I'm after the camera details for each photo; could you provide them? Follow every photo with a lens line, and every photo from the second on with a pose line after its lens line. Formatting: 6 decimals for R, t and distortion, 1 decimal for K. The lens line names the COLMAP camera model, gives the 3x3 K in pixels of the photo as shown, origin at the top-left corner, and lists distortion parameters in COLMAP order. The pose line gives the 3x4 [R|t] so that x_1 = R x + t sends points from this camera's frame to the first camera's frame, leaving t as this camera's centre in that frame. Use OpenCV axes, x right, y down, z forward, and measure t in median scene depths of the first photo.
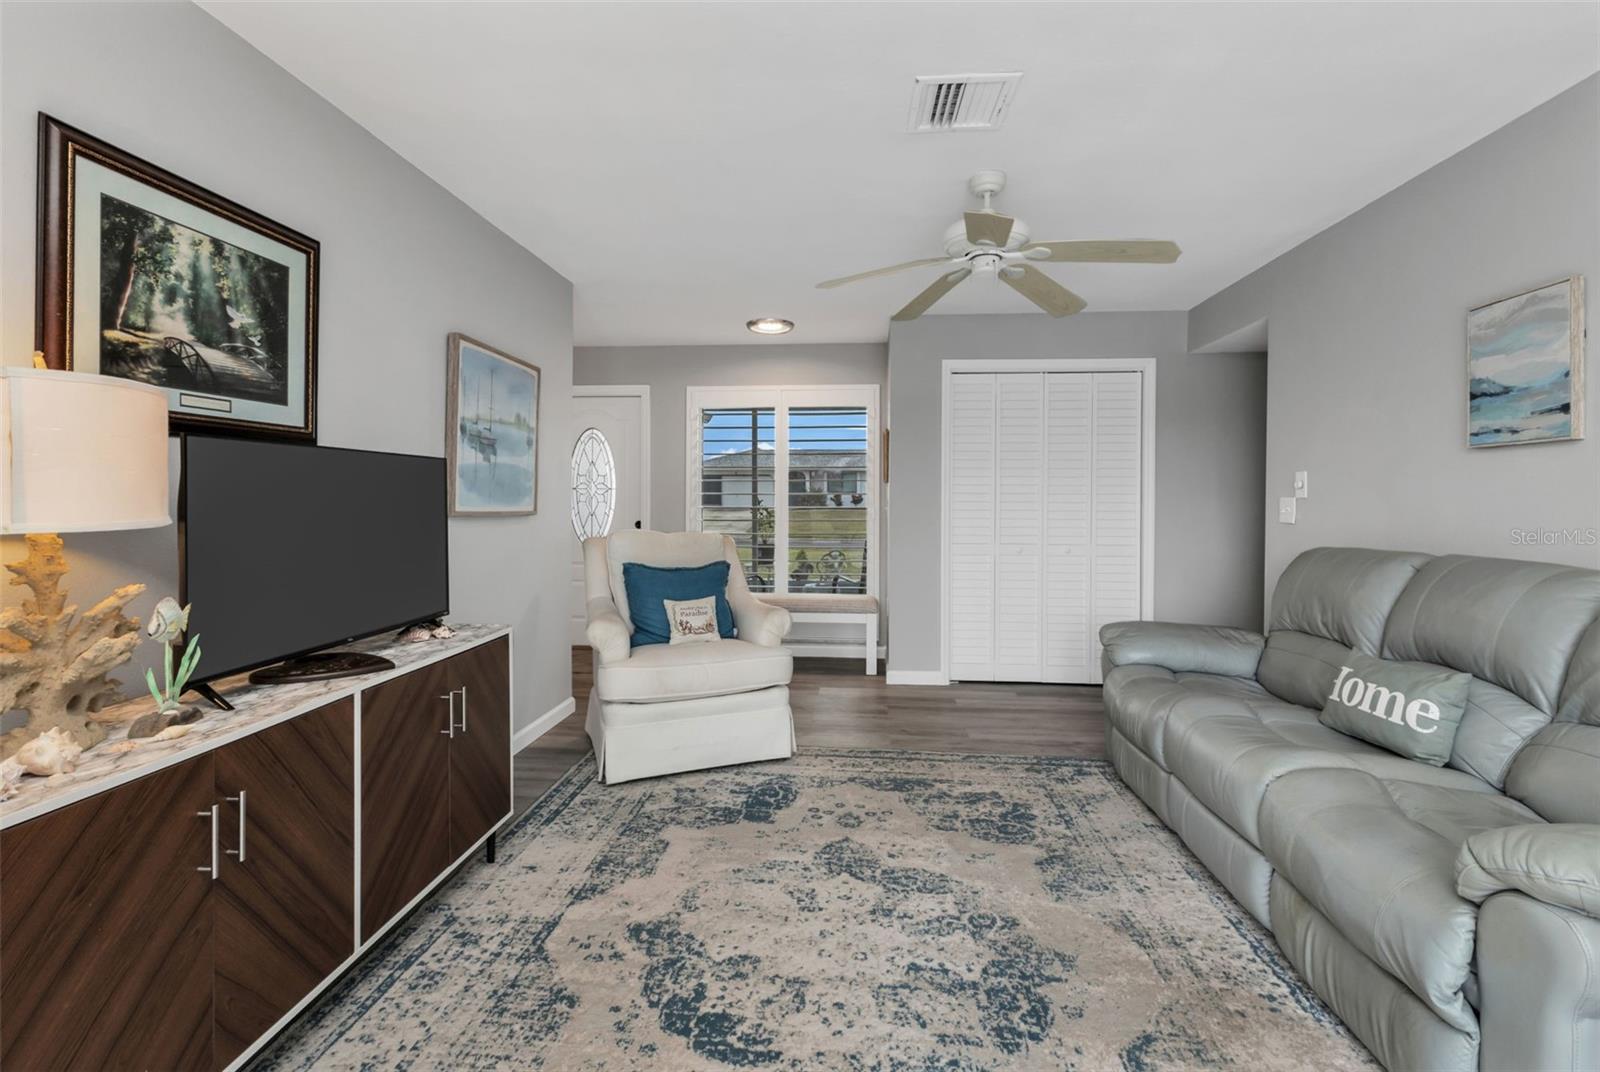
lens RADIAL K [[709.6, 0, 798.3], [0, 709.6, 537.5], [0, 0, 1]] dist [0.007459, -0.000291]
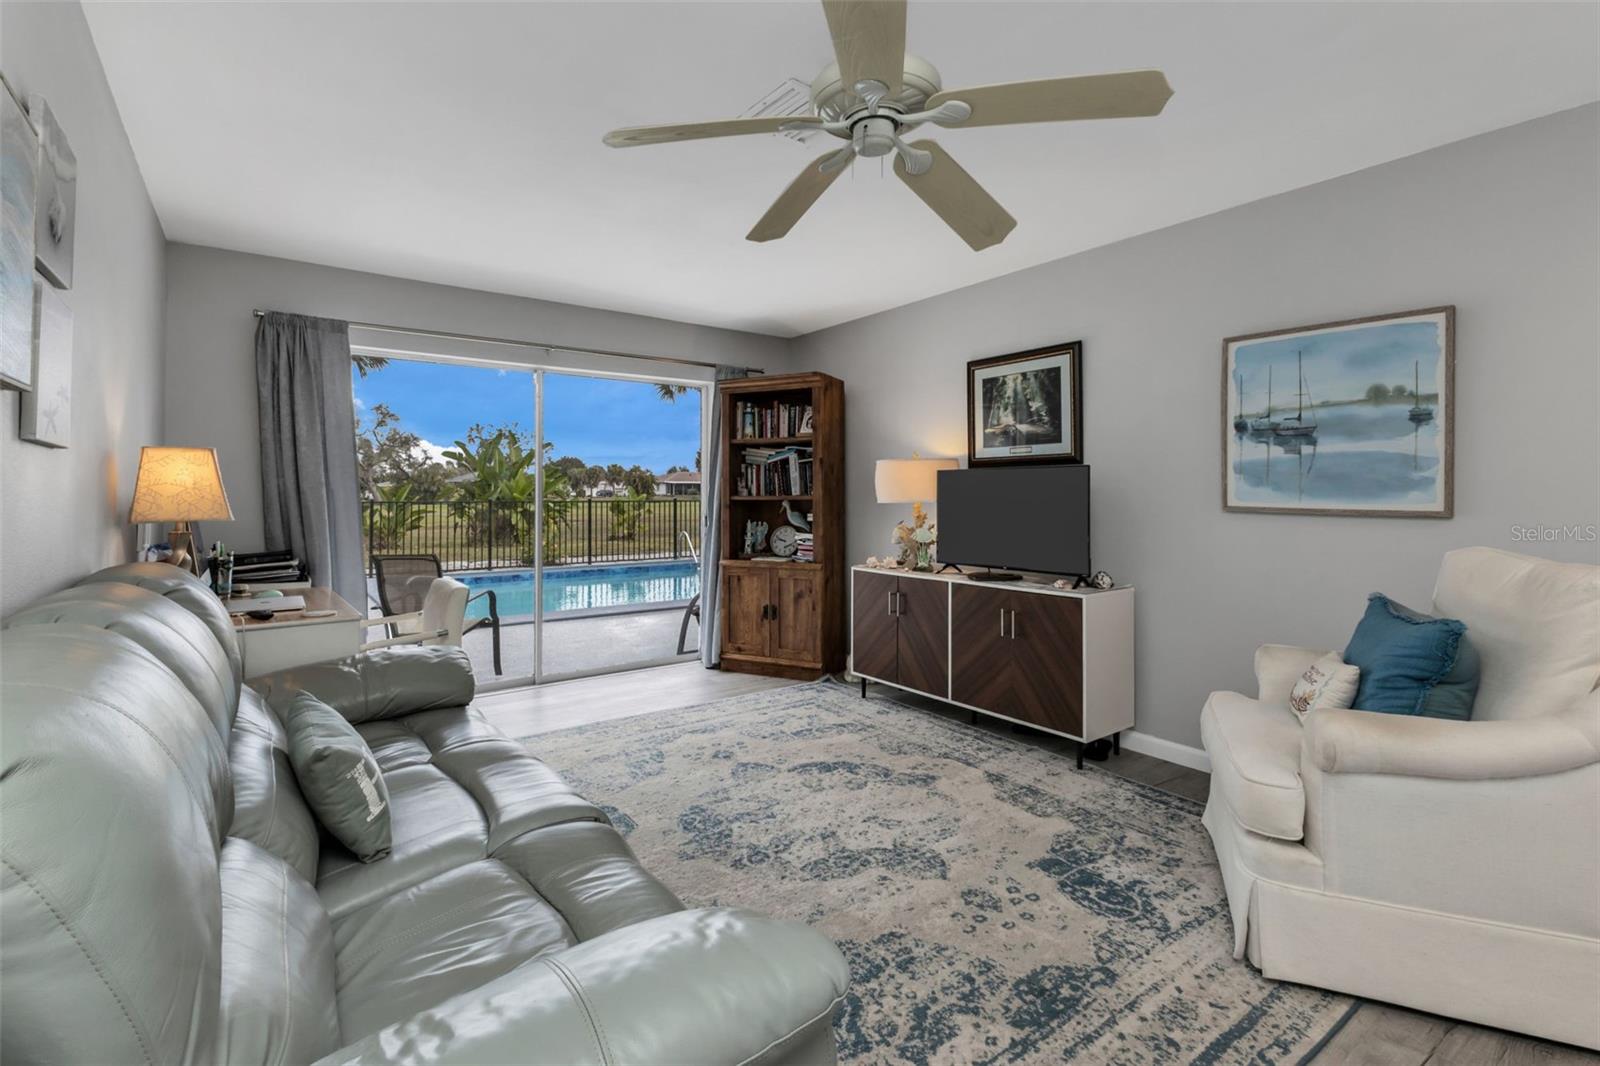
lens RADIAL K [[719.3, 0, 791.1], [0, 719.3, 515.3], [0, 0, 1]] dist [0.001767, -0.000129]
pose [[-0.745873, 0.017653, -0.665854, 0.994772], [-0.038132, 0.996878, 0.069143, -0.098187], [0.664996, 0.076962, -0.742871, 1.875895]]
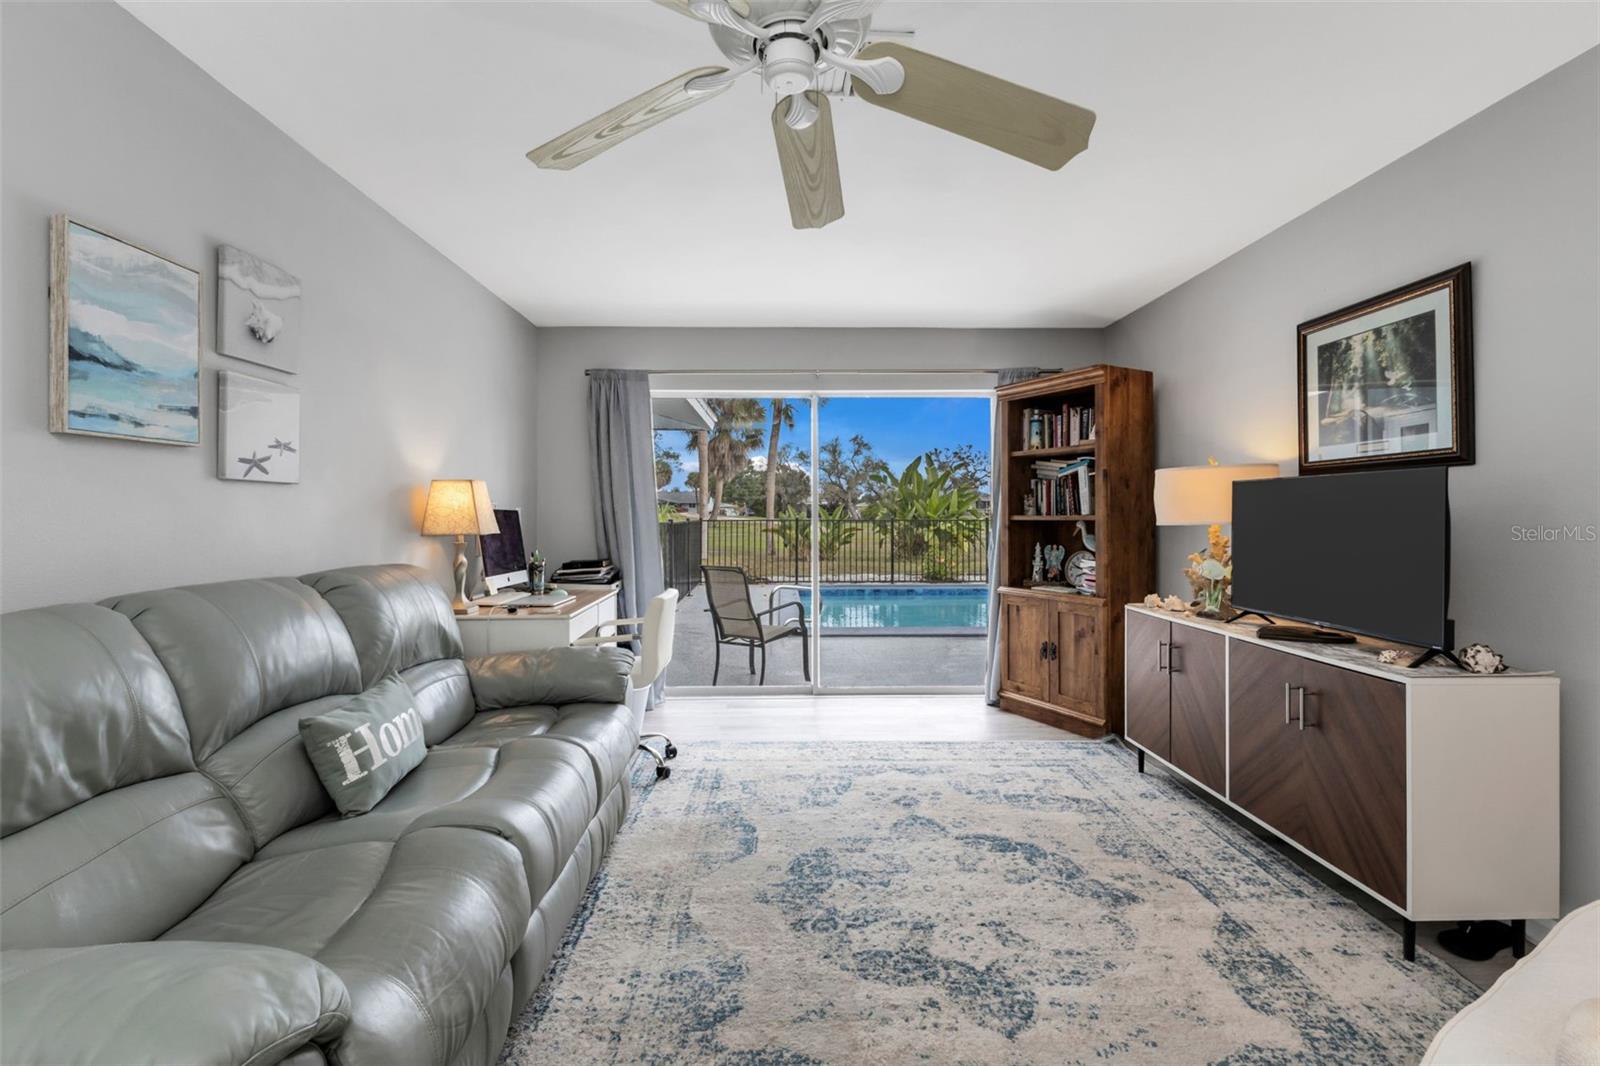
lens RADIAL K [[709.6, 0, 798.3], [0, 709.6, 534.5], [0, 0, 1]] dist [0.007459, -0.000291]
pose [[-0.992855, 0.003231, -0.119287, 0.420466], [-0.006927, 0.996387, 0.084643, -0.107464], [0.119130, 0.084865, -0.989245, 1.975824]]
